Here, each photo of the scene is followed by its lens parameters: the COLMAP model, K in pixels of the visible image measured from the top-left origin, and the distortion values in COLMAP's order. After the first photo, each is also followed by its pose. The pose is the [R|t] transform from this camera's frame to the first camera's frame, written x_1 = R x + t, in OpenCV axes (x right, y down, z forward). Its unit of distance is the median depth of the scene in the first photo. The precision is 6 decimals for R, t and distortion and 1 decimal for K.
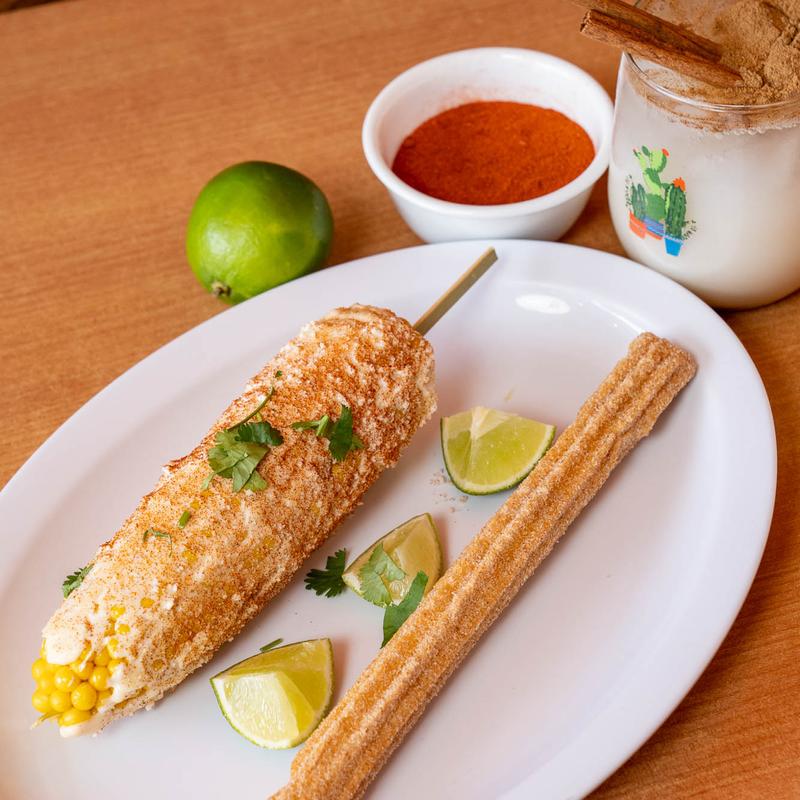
lens RADIAL K [[2179.6, 0, 400.8], [0, 2179.6, 399.1], [0, 0, 1]] dist [0.004664, 0.000000]
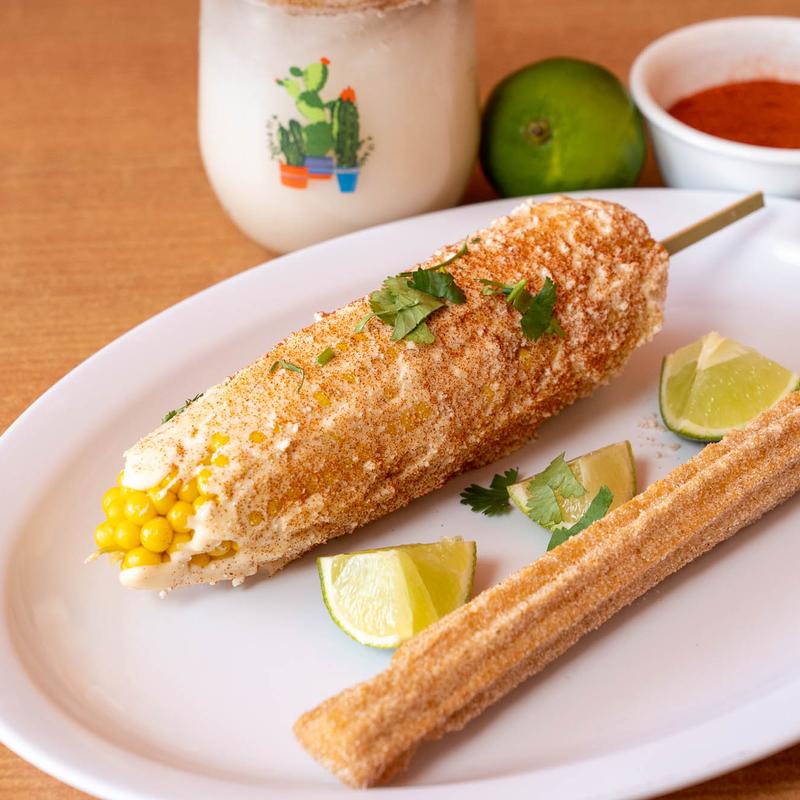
lens RADIAL K [[2179.6, 0, 398.7], [0, 2179.6, 400.7], [0, 0, 1]] dist [0.004664, 0.000000]
pose [[0.976098, 0.172434, -0.132286, 0.035630], [-0.190657, 0.971568, -0.140373, 0.175849], [0.104320, 0.162239, 0.981222, 0.213428]]
